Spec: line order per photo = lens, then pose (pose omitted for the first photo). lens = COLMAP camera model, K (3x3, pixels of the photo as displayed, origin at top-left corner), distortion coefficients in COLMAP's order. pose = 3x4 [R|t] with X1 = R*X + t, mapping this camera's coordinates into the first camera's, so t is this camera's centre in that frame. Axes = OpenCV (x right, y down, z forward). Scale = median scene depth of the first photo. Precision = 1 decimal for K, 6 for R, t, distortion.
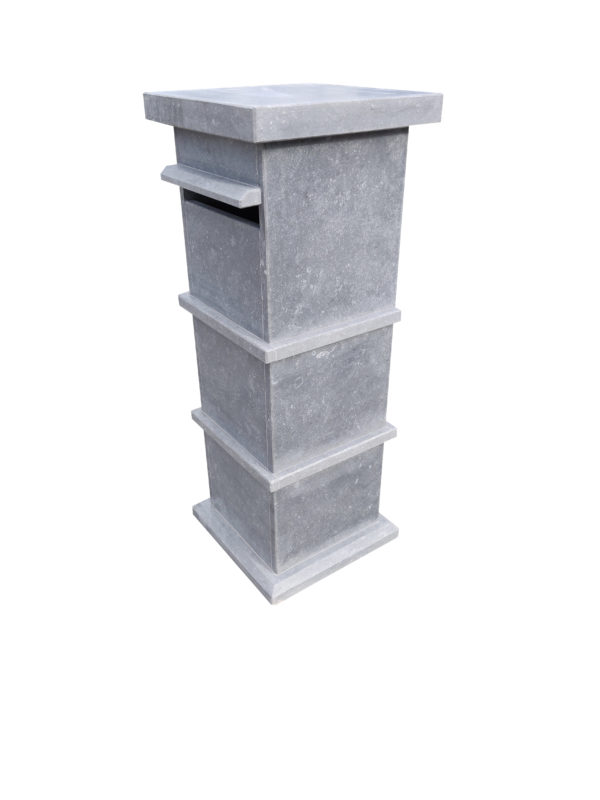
lens RADIAL K [[616.1, 0, 303.5], [0, 616.1, 394.9], [0, 0, 1]] dist [0.000123, 0.029861]
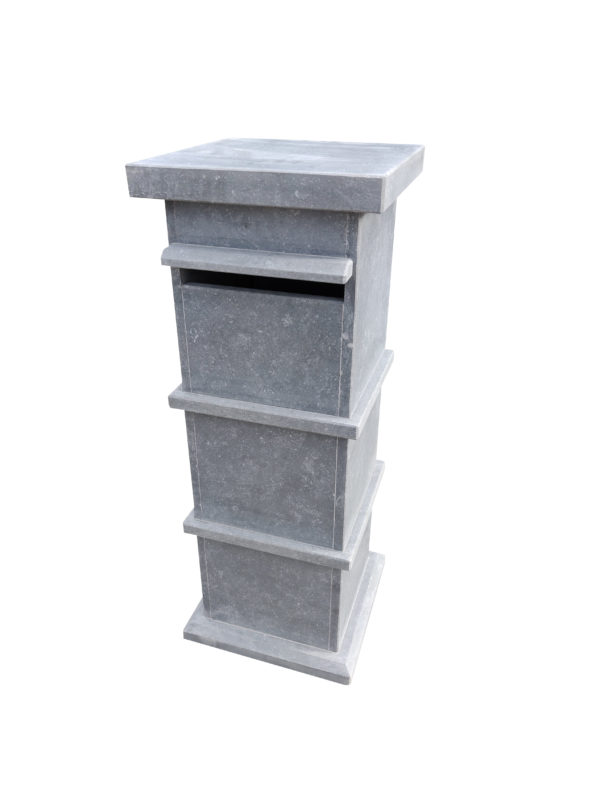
lens RADIAL K [[616.1, 0, 295.7], [0, 616.1, 408.4], [0, 0, 1]] dist [0.000123, 0.029861]
pose [[0.814276, -0.275196, 0.511098, -0.584937], [0.282690, 0.957012, 0.064915, -0.178246], [-0.506991, 0.091624, 0.857068, 0.236472]]
